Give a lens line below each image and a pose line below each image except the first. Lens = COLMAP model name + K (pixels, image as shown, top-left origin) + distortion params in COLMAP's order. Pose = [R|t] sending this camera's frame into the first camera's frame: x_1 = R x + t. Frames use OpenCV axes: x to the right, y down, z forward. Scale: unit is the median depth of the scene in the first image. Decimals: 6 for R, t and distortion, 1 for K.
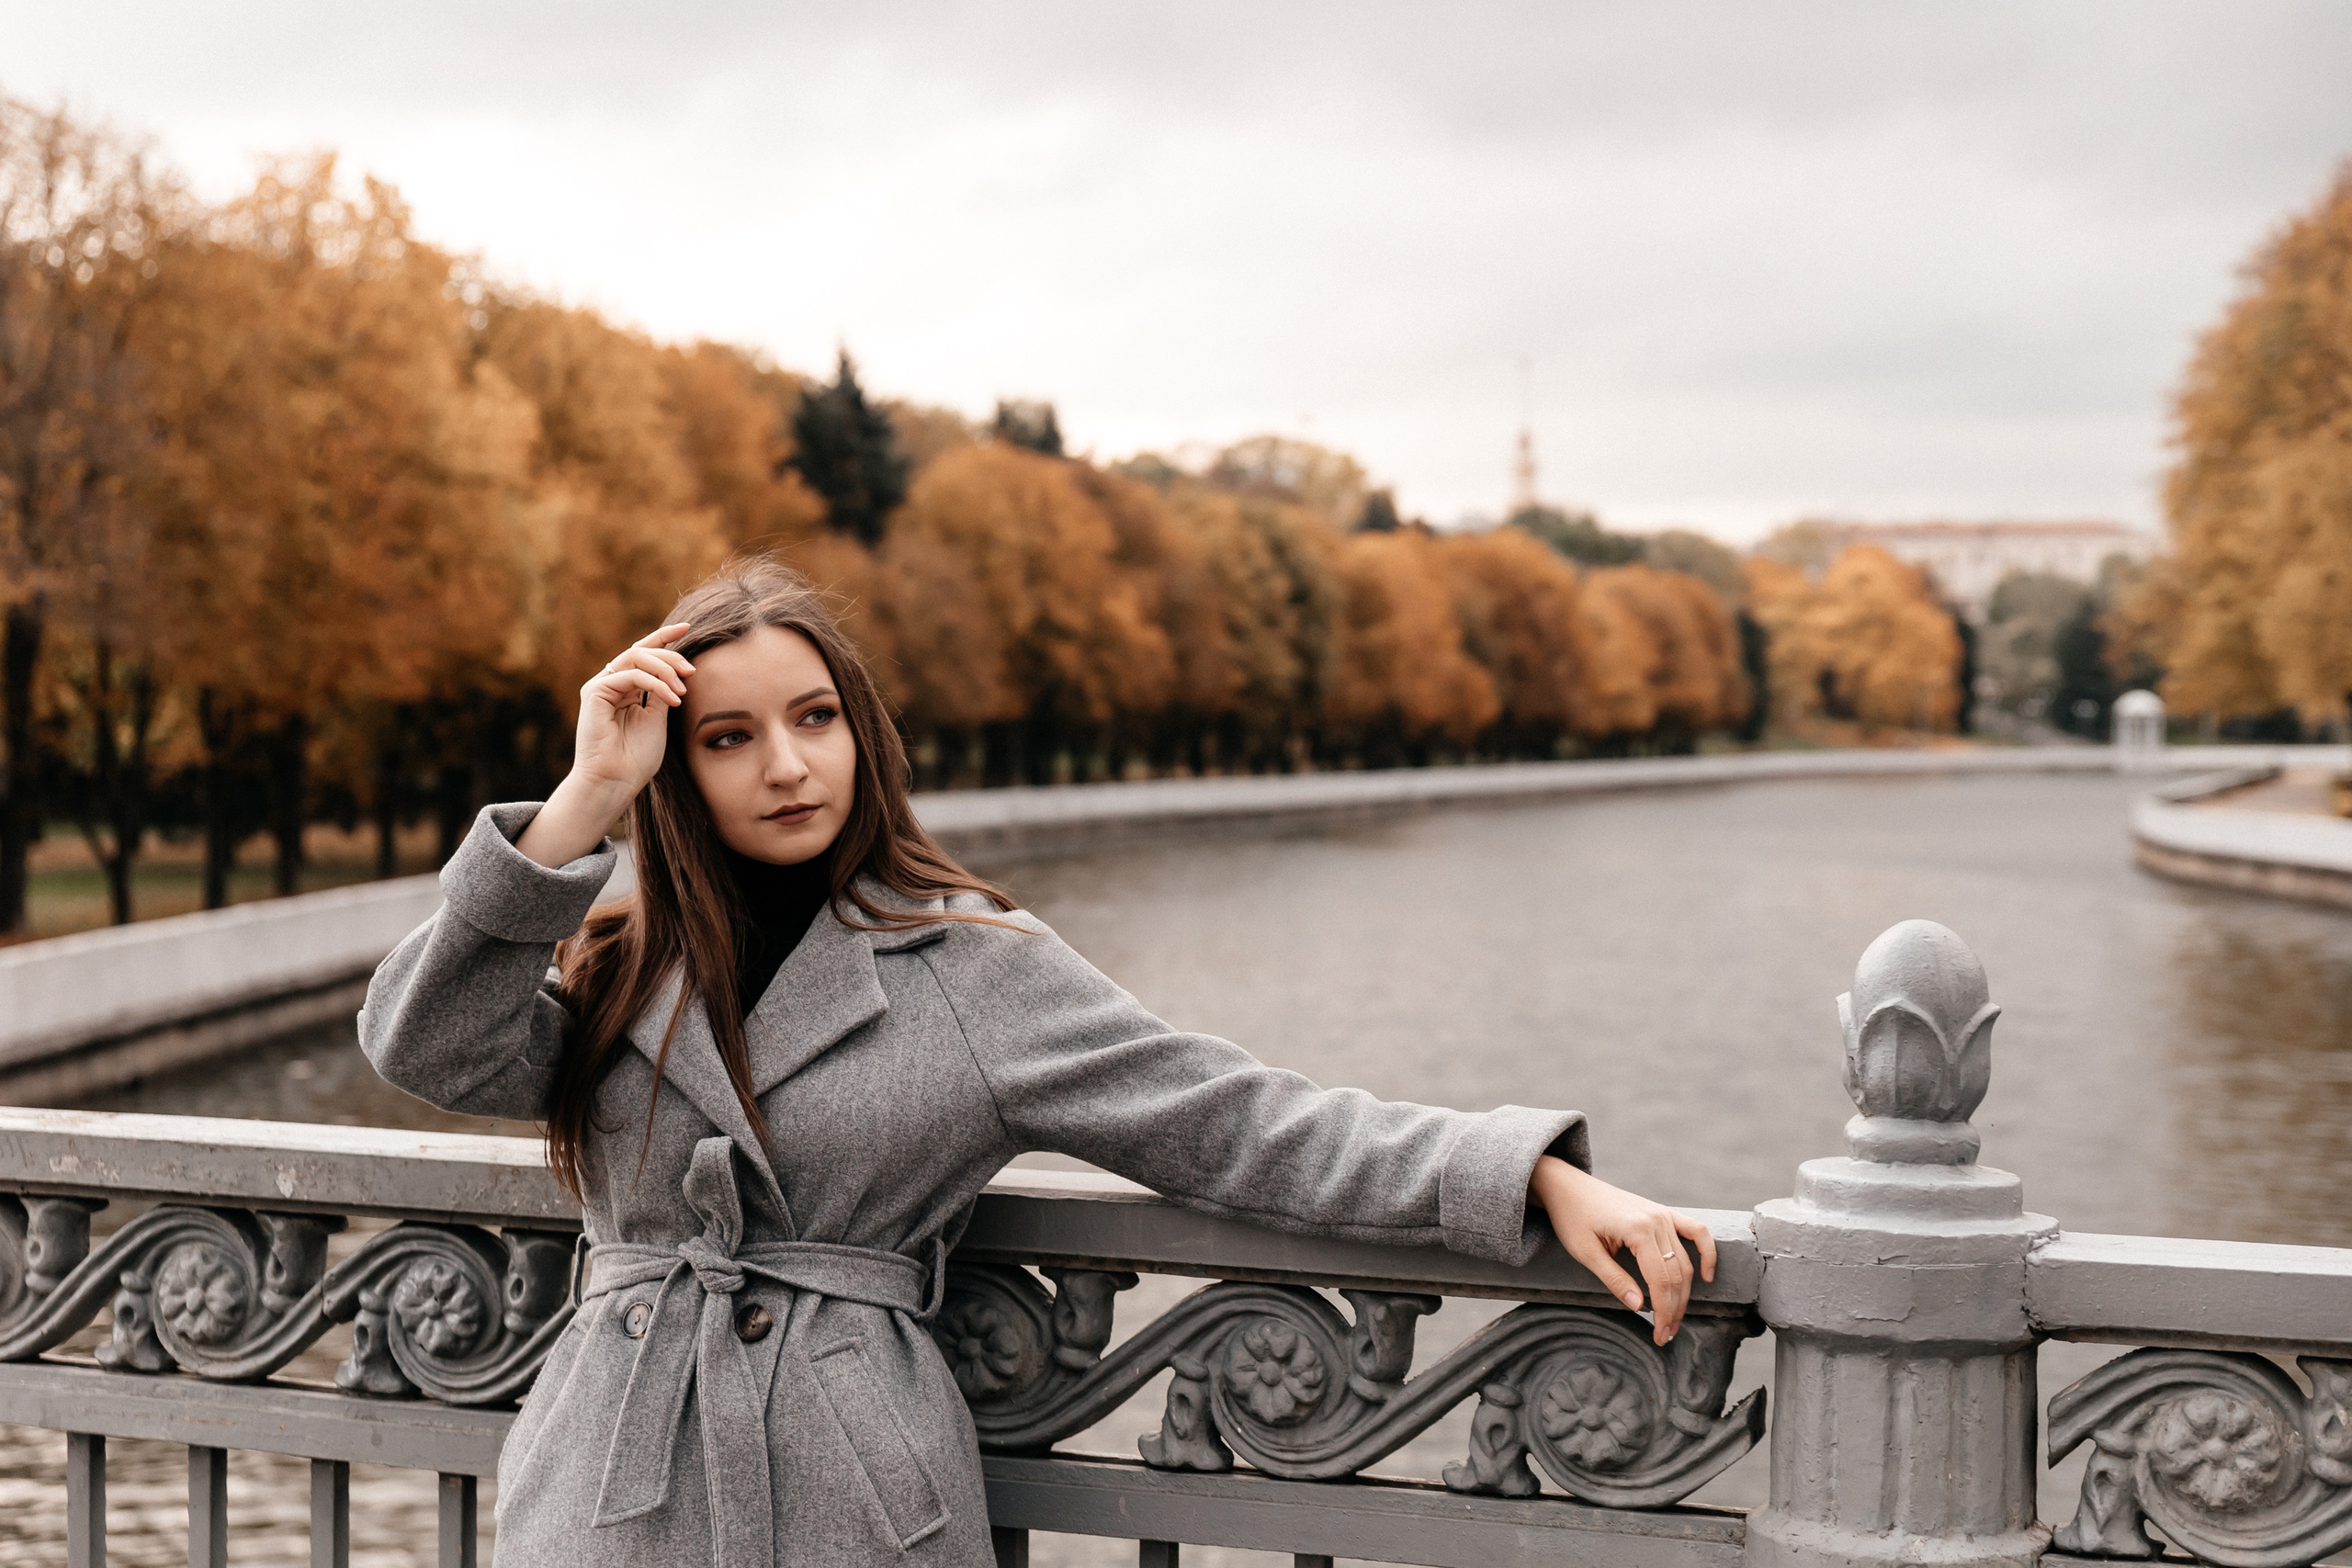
lens RADIAL K [[3731.7, 0, 1176.0], [0, 3731.7, 784.0], [0, 0, 1]] dist [-0.000894, -0.020257]
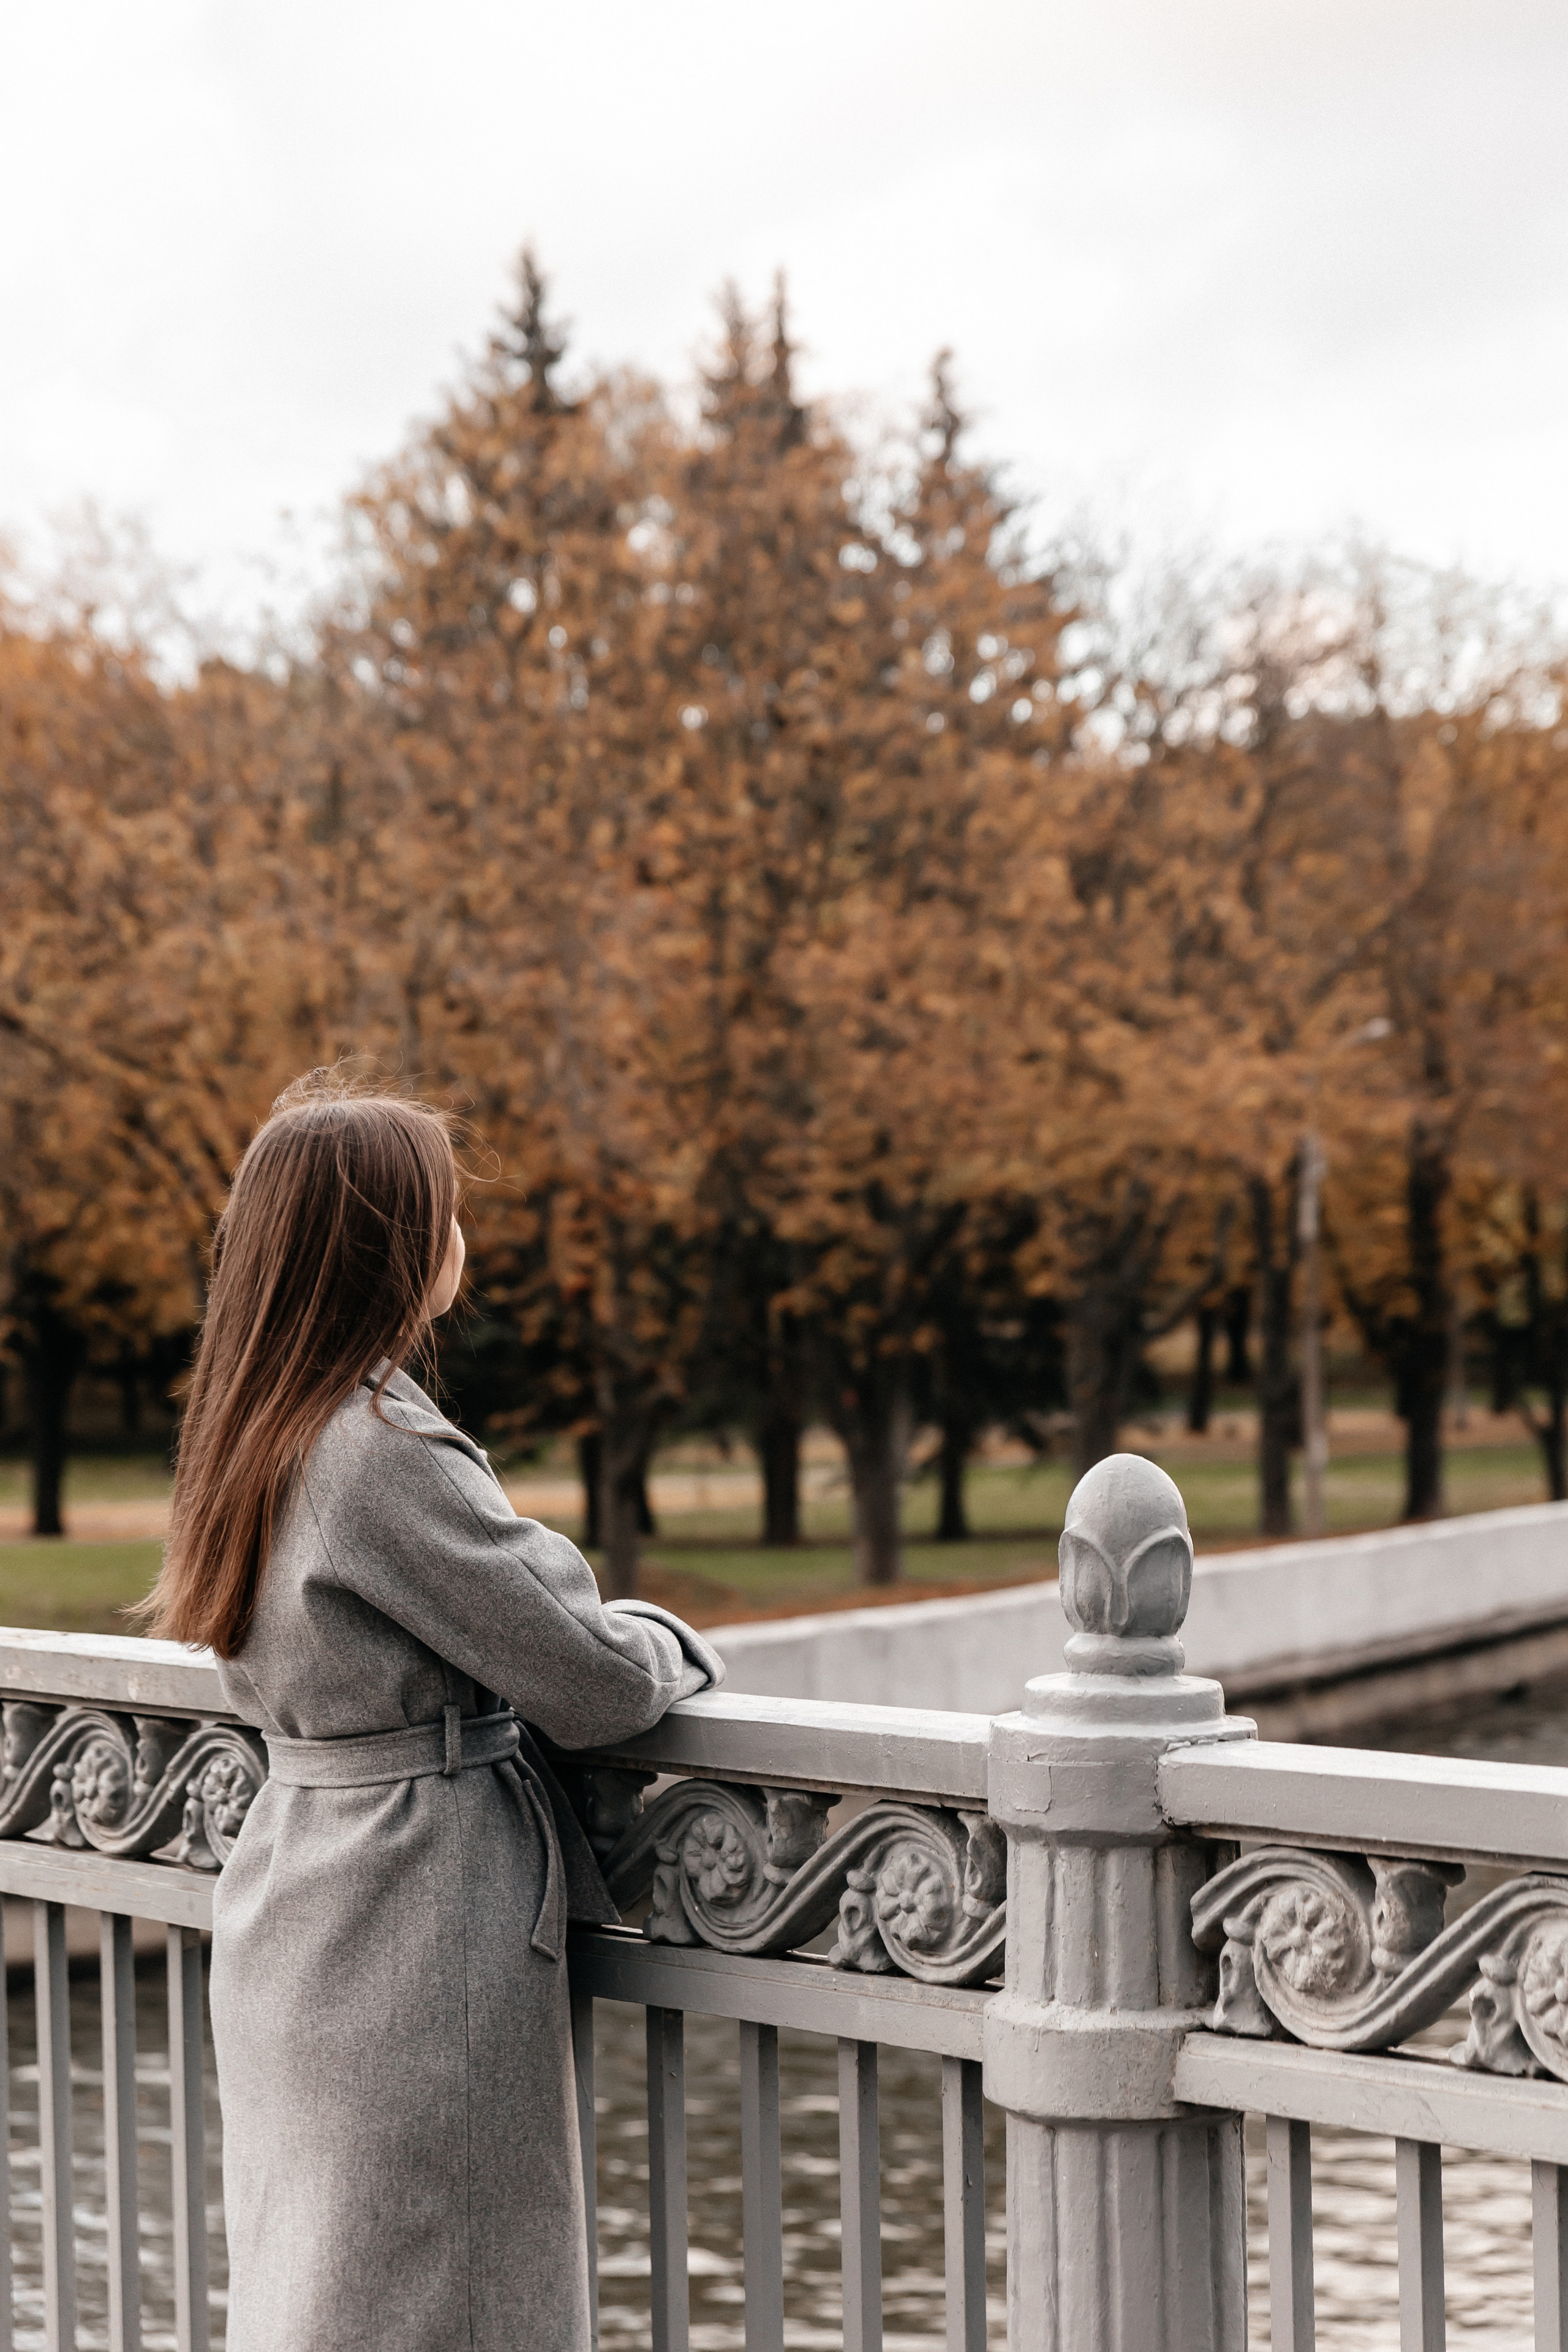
lens RADIAL K [[4554.8, 0, 784.0], [0, 4554.8, 1176.0], [0, 0, 1]] dist [0.011202, 0.068818]
pose [[0.892699, -0.034945, -0.449296, 0.612136], [0.019015, 0.999022, -0.039921, 0.005111], [0.450252, 0.027094, 0.892490, -0.214866]]
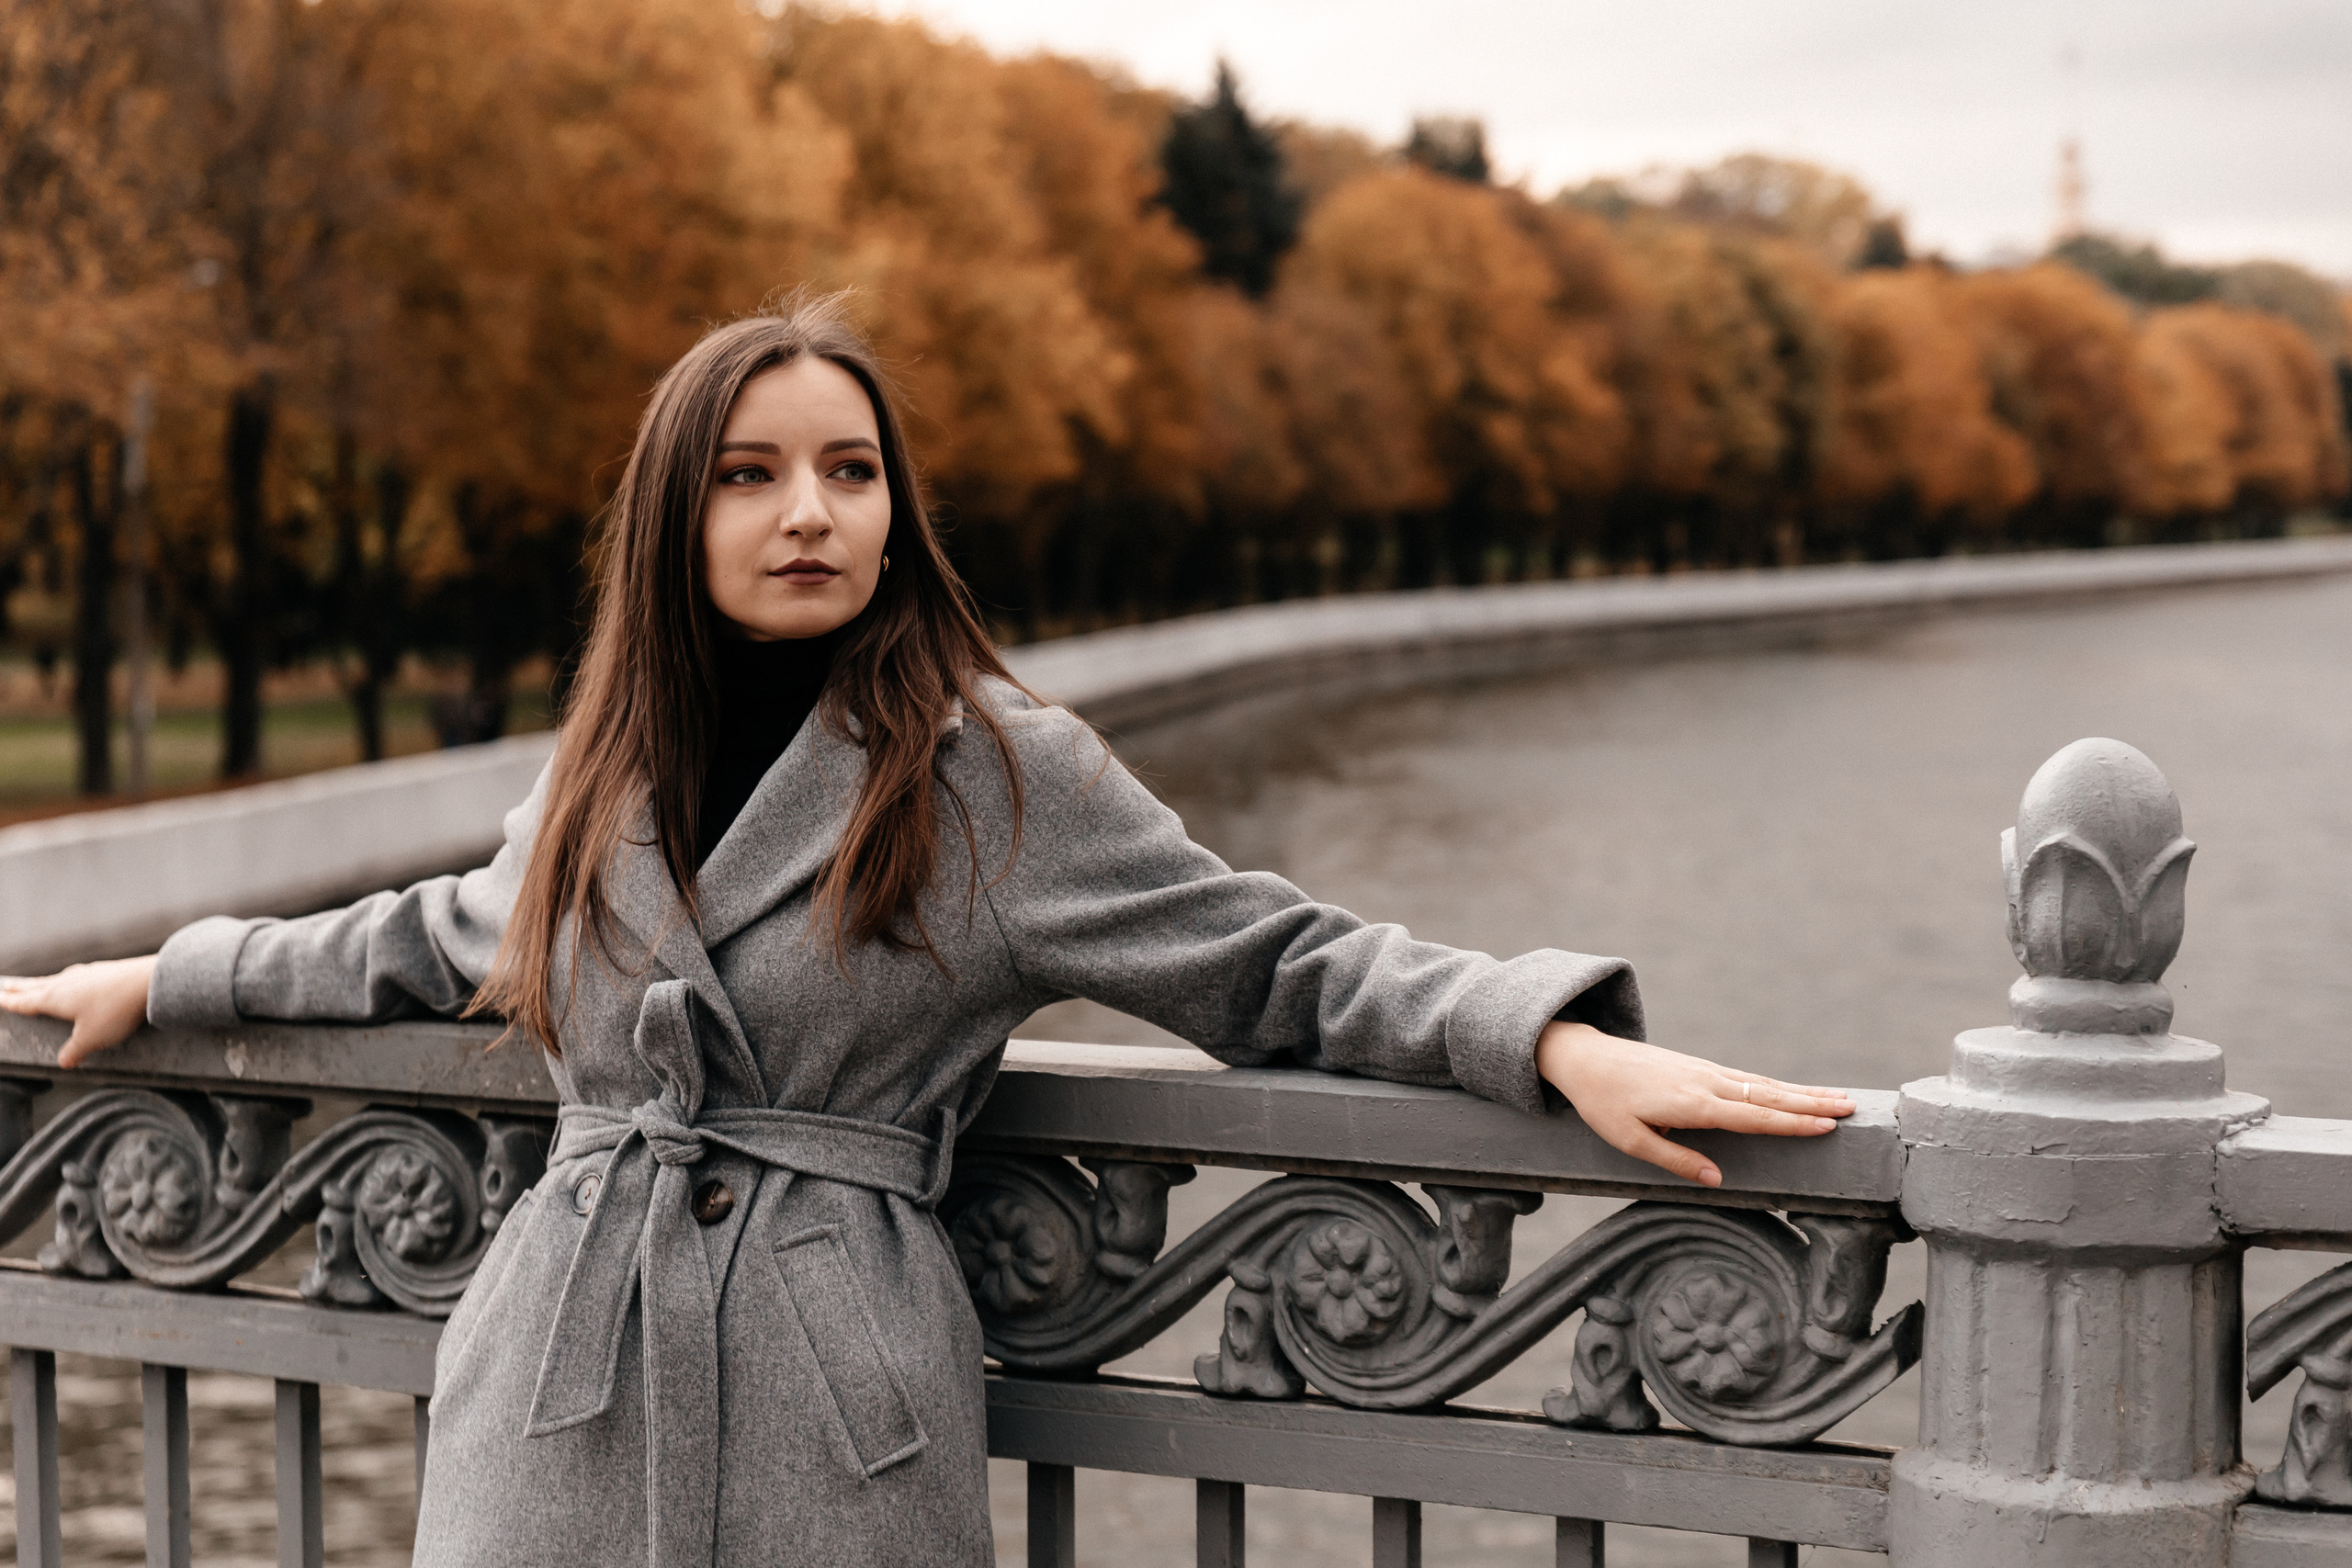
lens RADIAL K [[4521.9, 0, 1150.8], [0, 4521.9, 783.5], [0, 0, 1]] dist [0.014022, -0.159215]
pose [[0.994091, -0.007563, -0.108287, 0.084910], [0.012276, 0.999003, 0.042918, 0.001057], [0.107854, -0.043994, 0.993193, -0.010355]]
